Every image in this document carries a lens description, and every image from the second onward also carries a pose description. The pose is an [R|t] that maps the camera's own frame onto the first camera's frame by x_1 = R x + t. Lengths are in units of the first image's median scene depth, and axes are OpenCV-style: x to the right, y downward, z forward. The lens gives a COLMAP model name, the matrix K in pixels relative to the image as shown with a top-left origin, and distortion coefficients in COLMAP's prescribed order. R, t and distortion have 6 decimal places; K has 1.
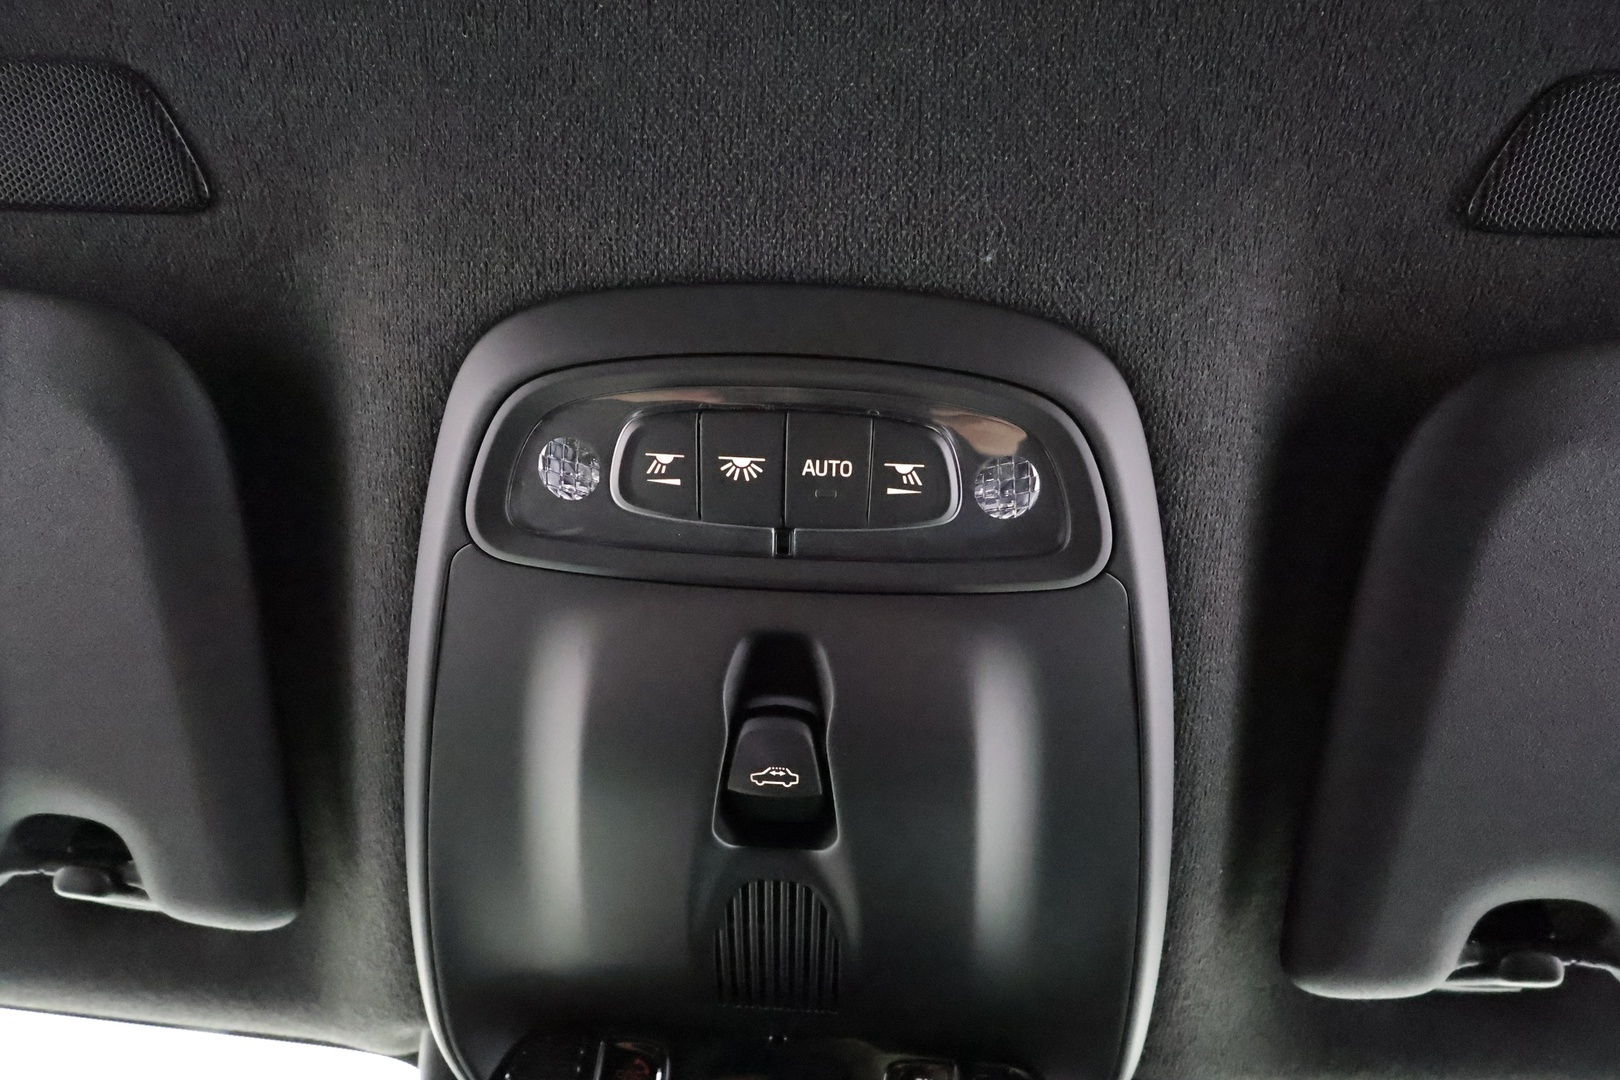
lens RADIAL K [[775.5, 0, 805.6], [0, 775.5, 539.6], [0, 0, 1]] dist [0.000346, -0.001828]
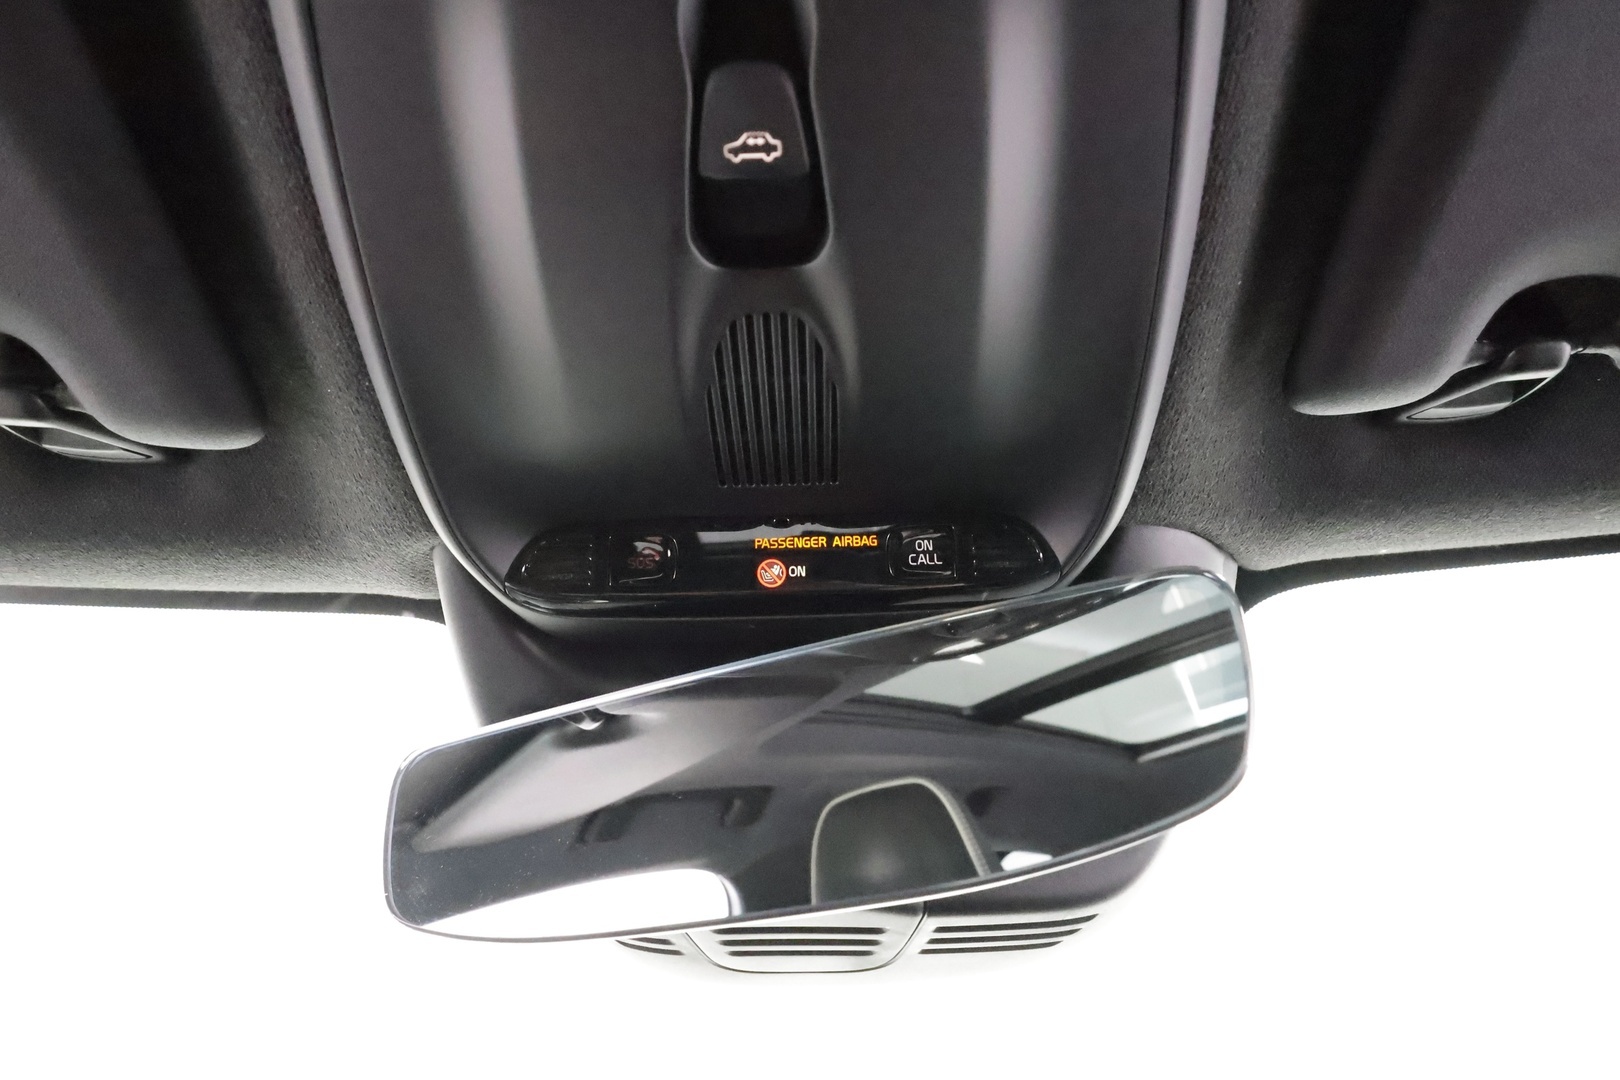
lens RADIAL K [[775.5, 0, 816.1], [0, 775.5, 542.3], [0, 0, 1]] dist [0.000346, -0.001828]
pose [[0.996801, -0.075786, 0.025369, -0.021896], [0.060588, 0.923609, 0.378517, 0.339939], [-0.052117, -0.375769, 0.925247, 0.044253]]
